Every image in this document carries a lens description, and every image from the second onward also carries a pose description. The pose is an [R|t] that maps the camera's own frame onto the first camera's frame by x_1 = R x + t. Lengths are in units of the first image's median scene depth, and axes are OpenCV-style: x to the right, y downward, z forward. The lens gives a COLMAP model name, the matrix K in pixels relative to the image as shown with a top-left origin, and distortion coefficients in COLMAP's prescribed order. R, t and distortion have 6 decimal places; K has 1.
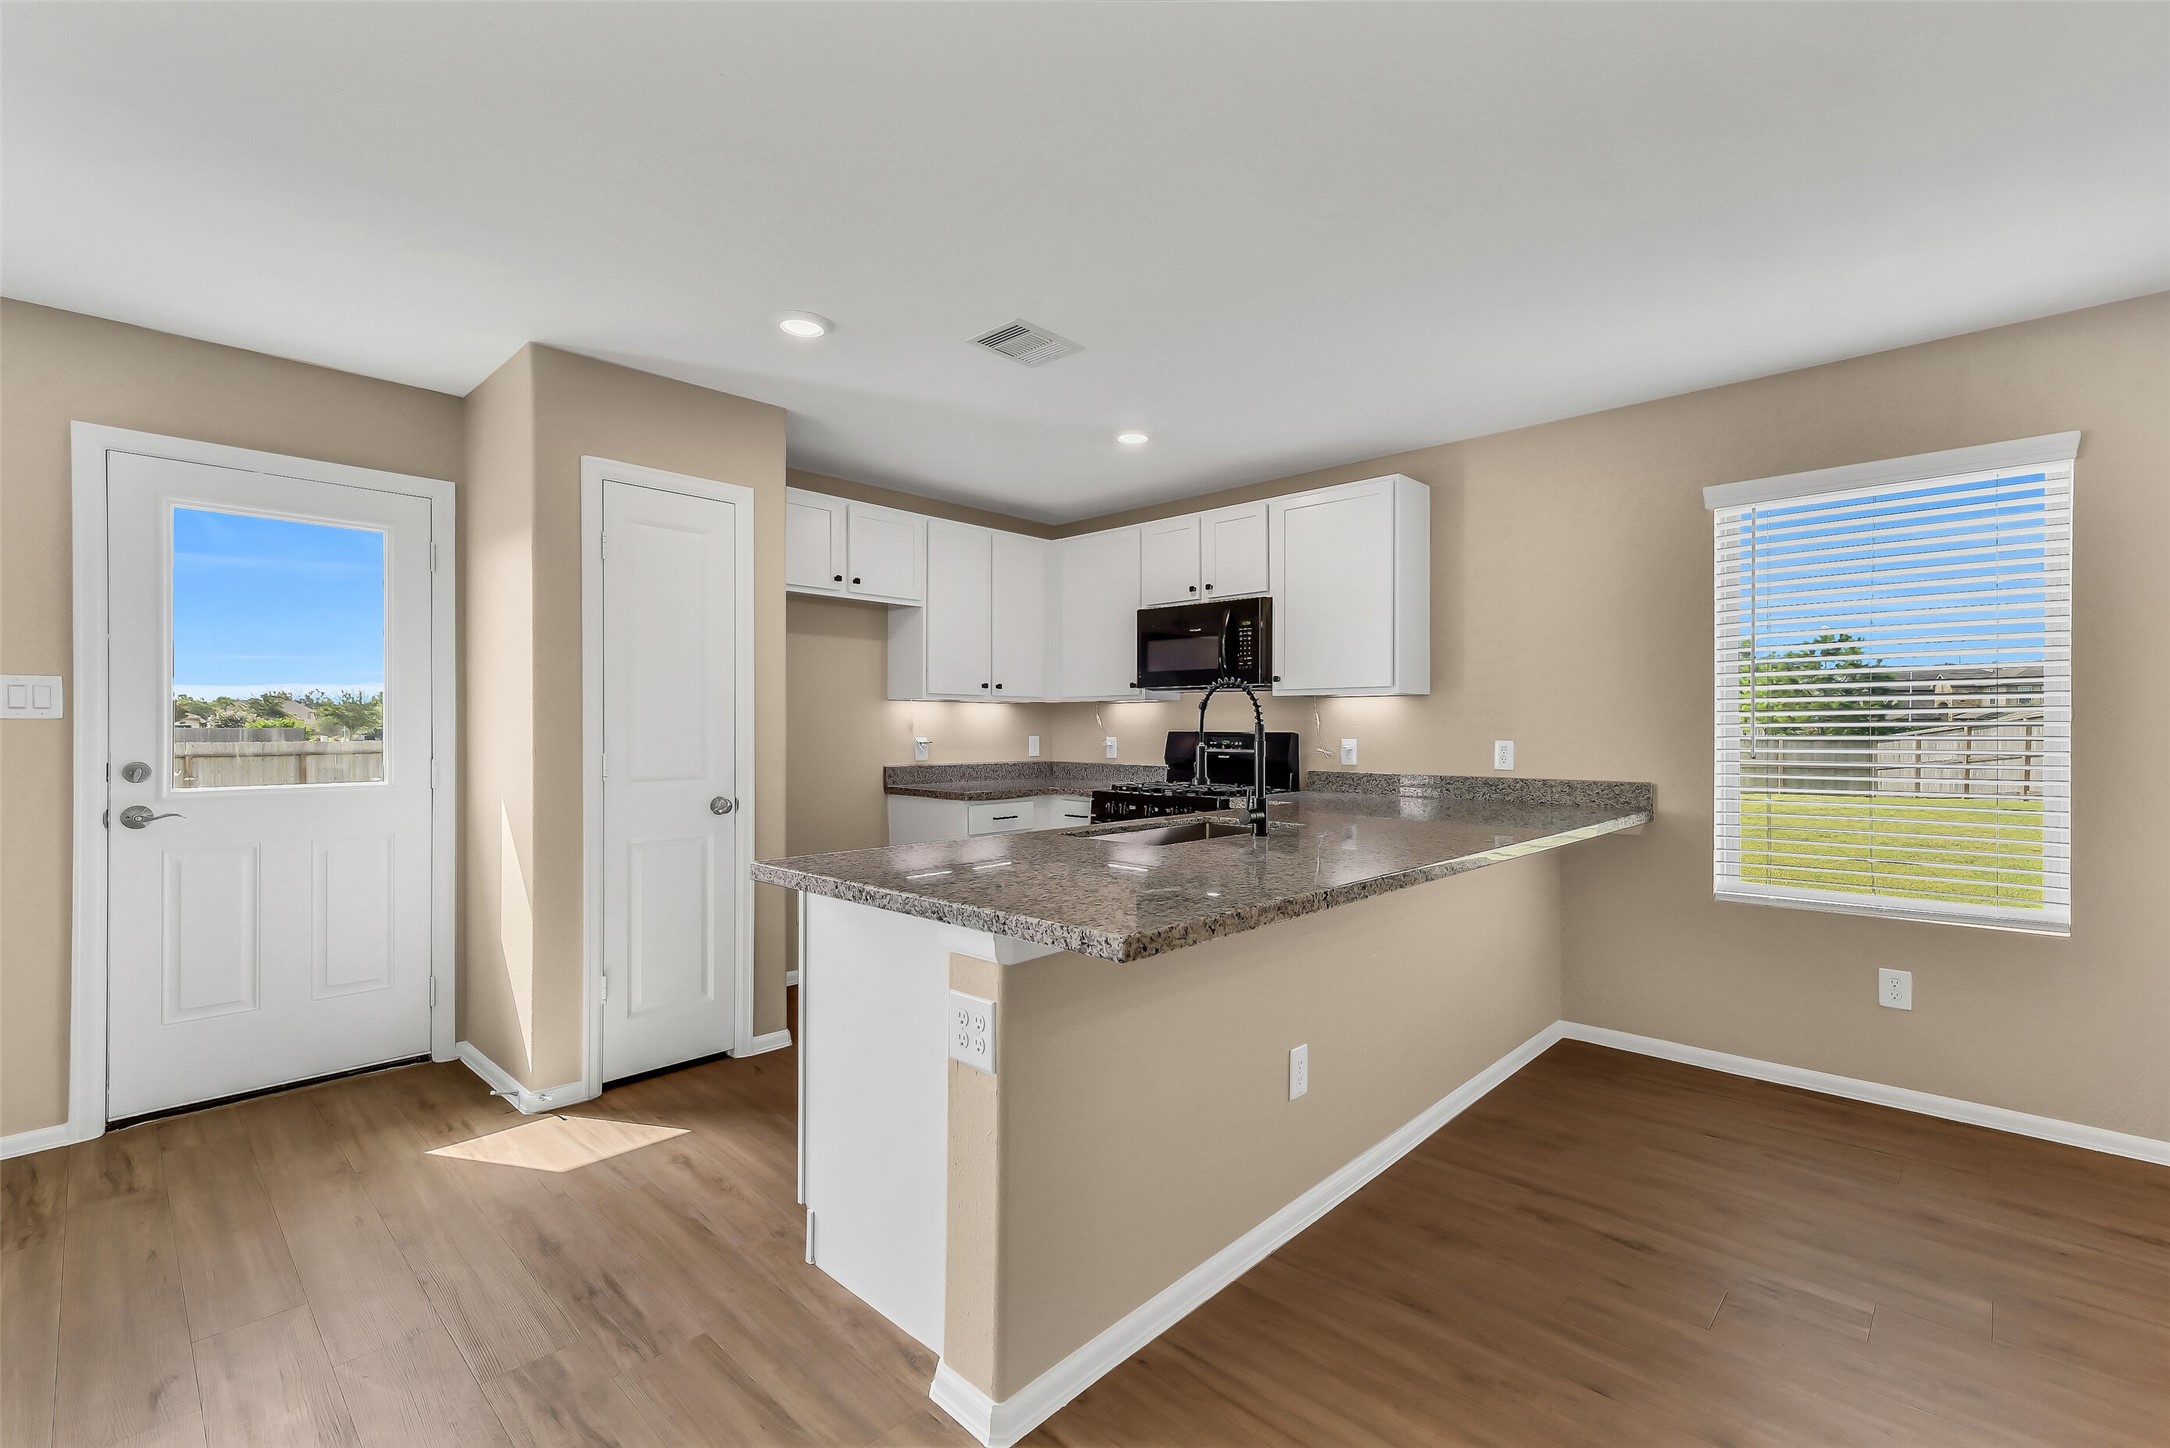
lens RADIAL K [[946.6, 0, 1092.6], [0, 946.6, 731.3], [0, 0, 1]] dist [0.013276, -0.000022]
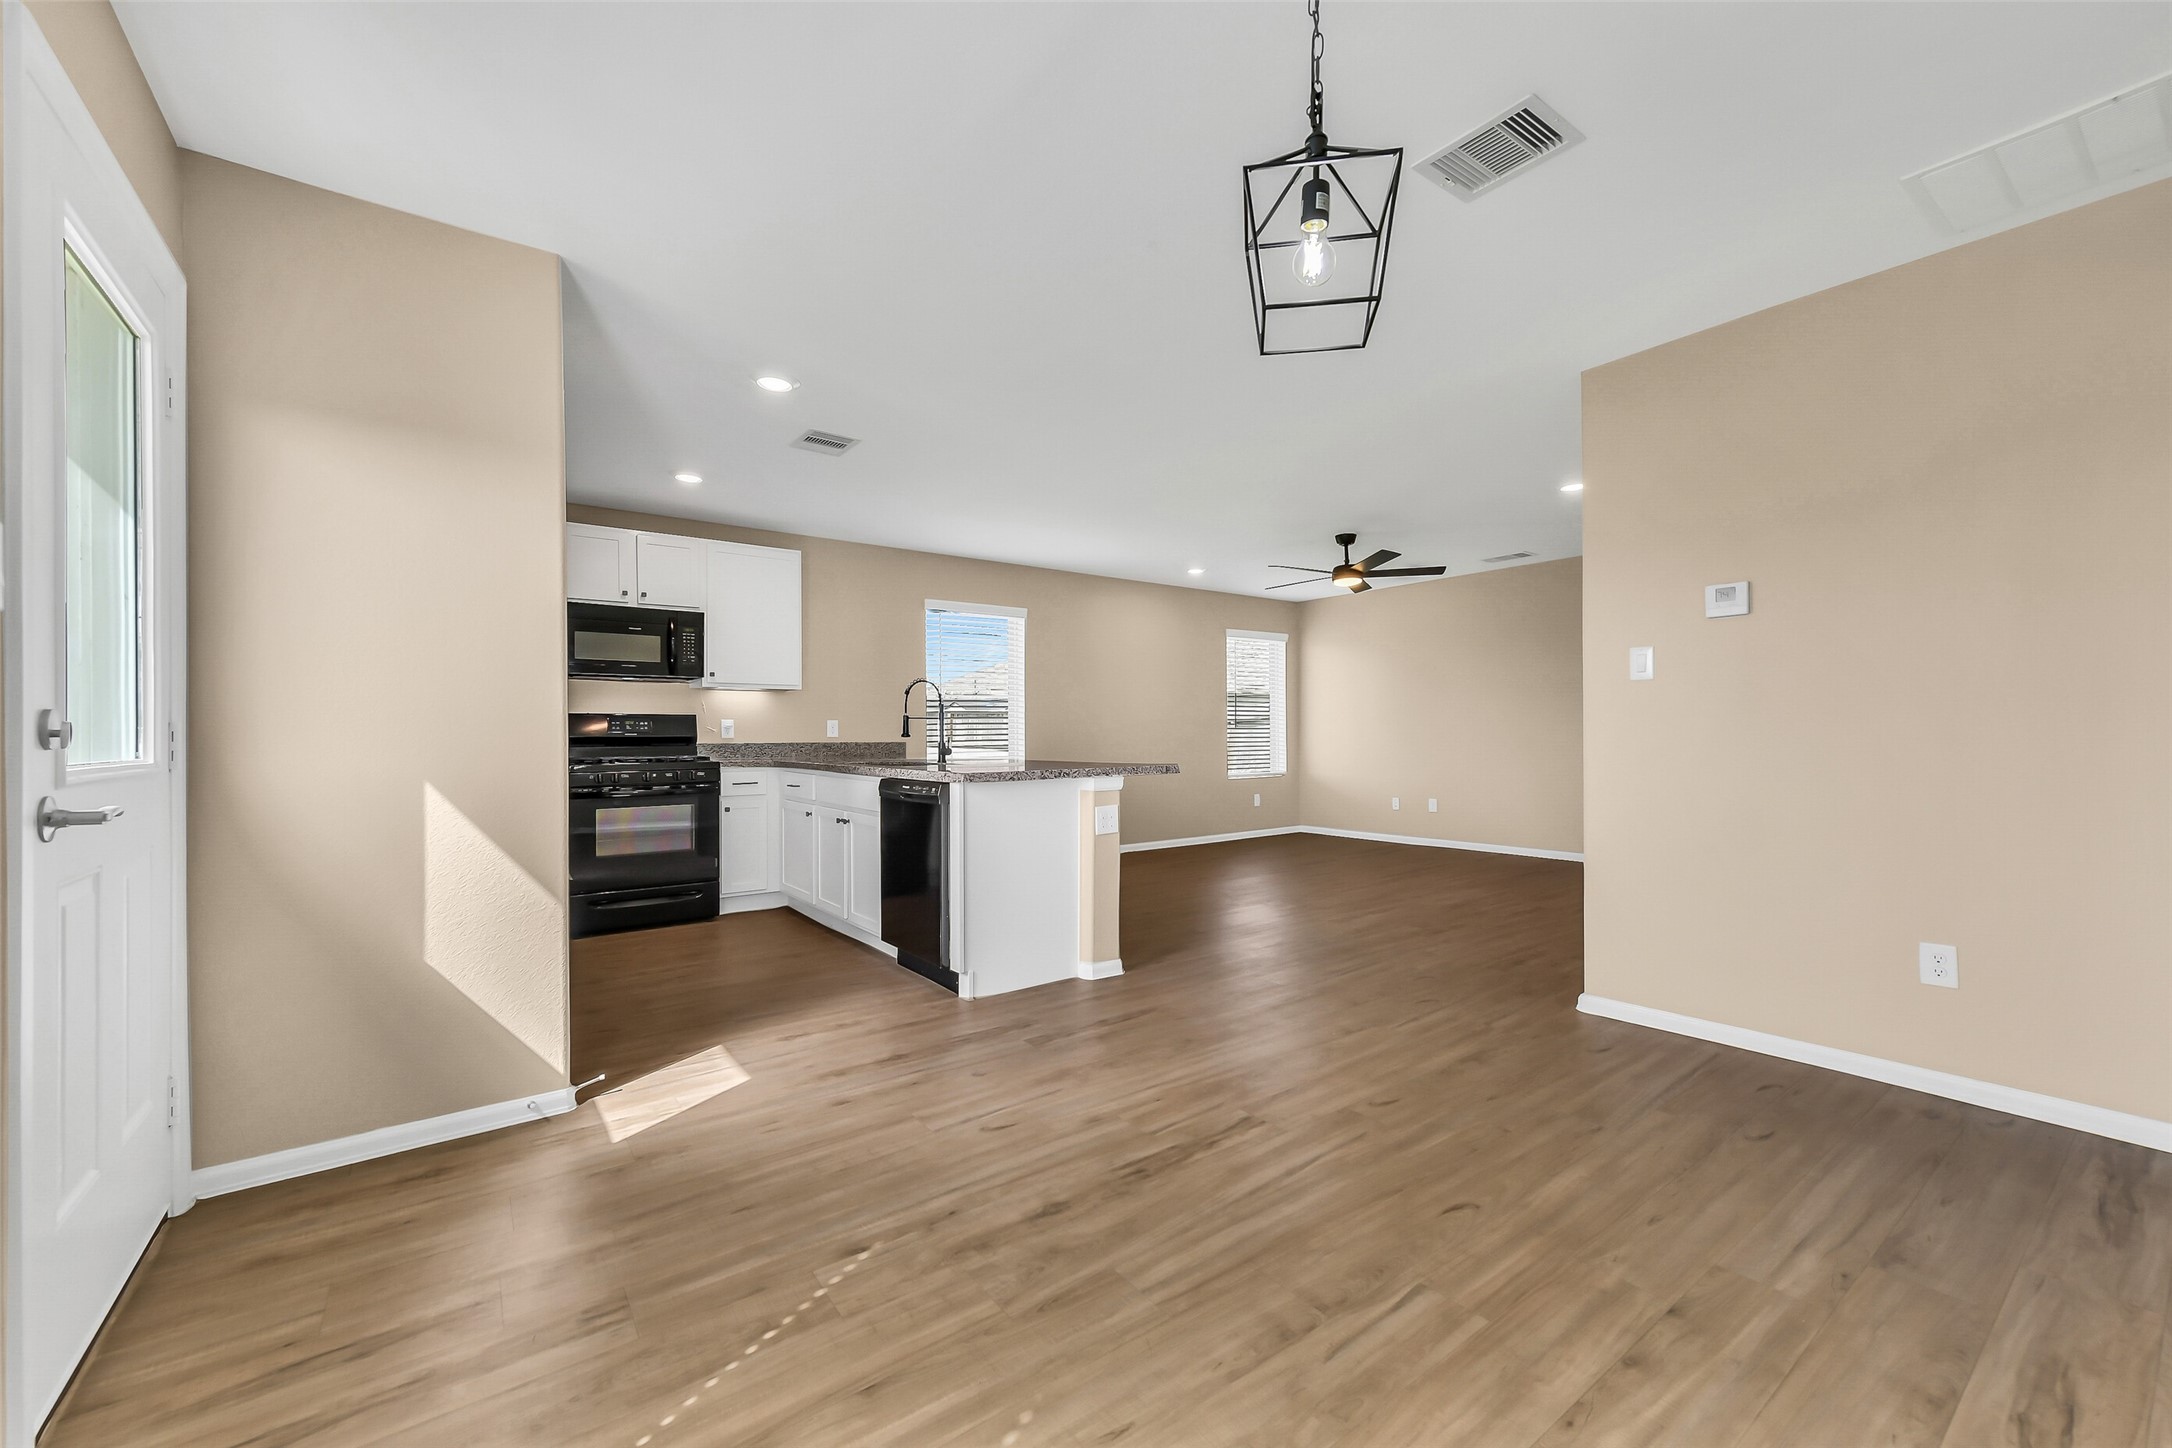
lens RADIAL K [[849.5, 0, 1090.5], [0, 849.5, 729.7], [0, 0, 1]] dist [0.012463, 0.000051]
pose [[0.167516, 0.002618, 0.985866, -1.117869], [0.009952, 0.999941, -0.004346, 0.042256], [-0.985819, 0.010539, 0.167480, 0.319170]]
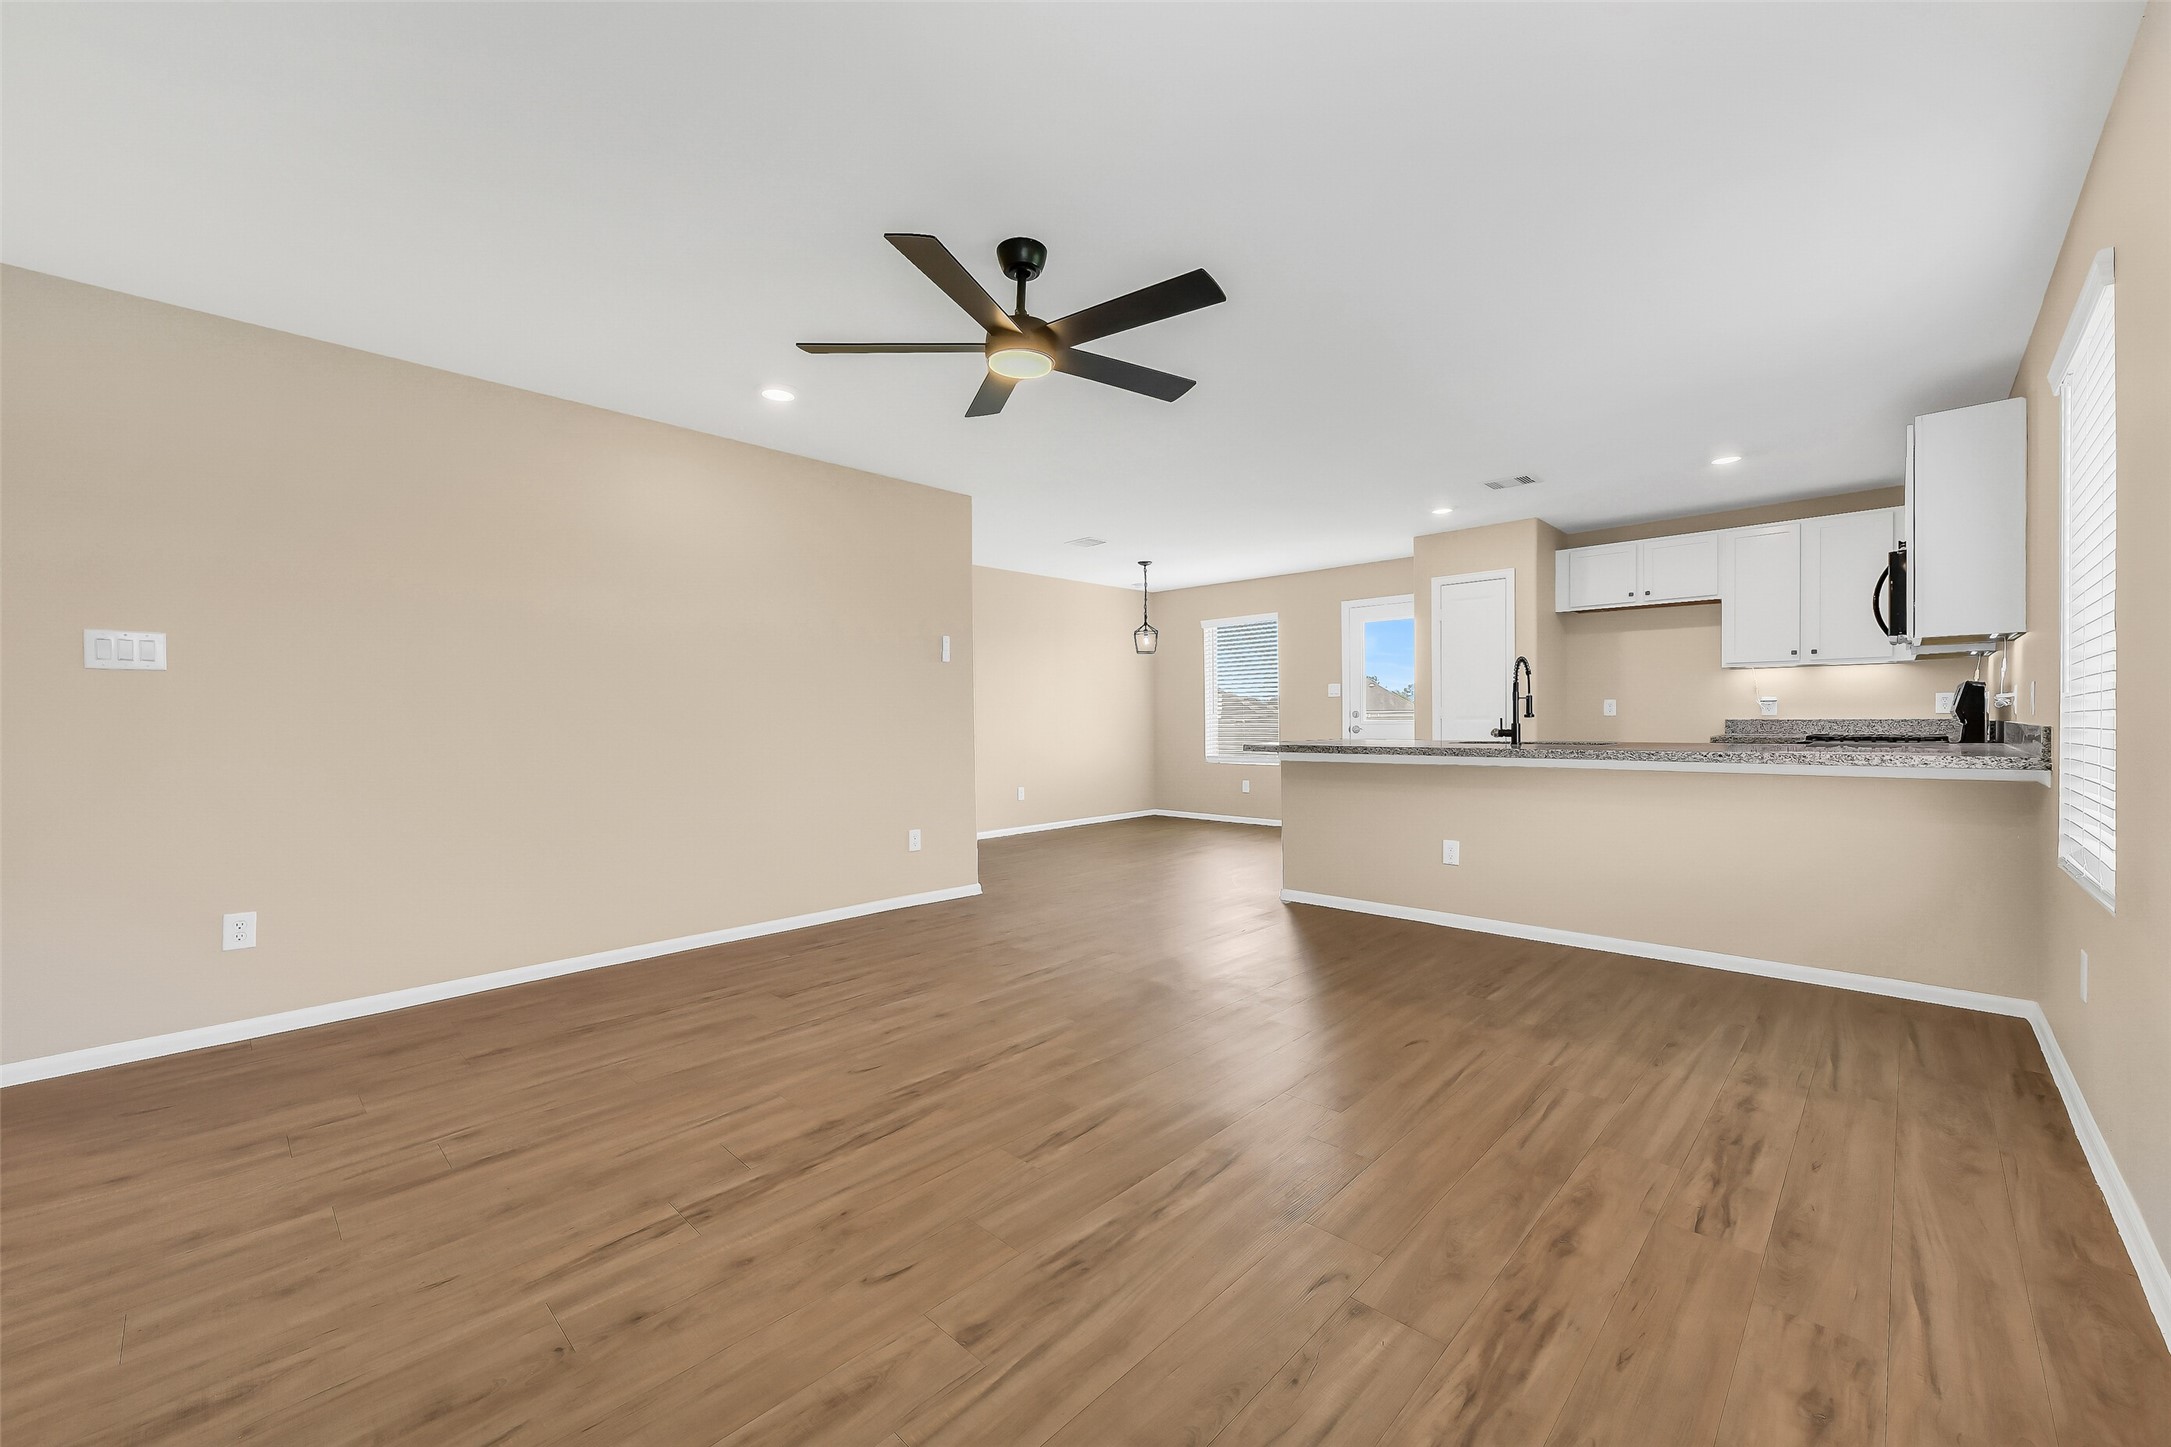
lens RADIAL K [[848.0, 0, 1089.3], [0, 848.0, 725.8], [0, 0, 1]] dist [0.008511, -0.000309]
pose [[-0.005847, 0.008086, -0.999950, 1.371458], [0.006125, 0.999949, 0.008050, 0.043619], [0.999964, -0.006078, -0.005896, 0.154262]]
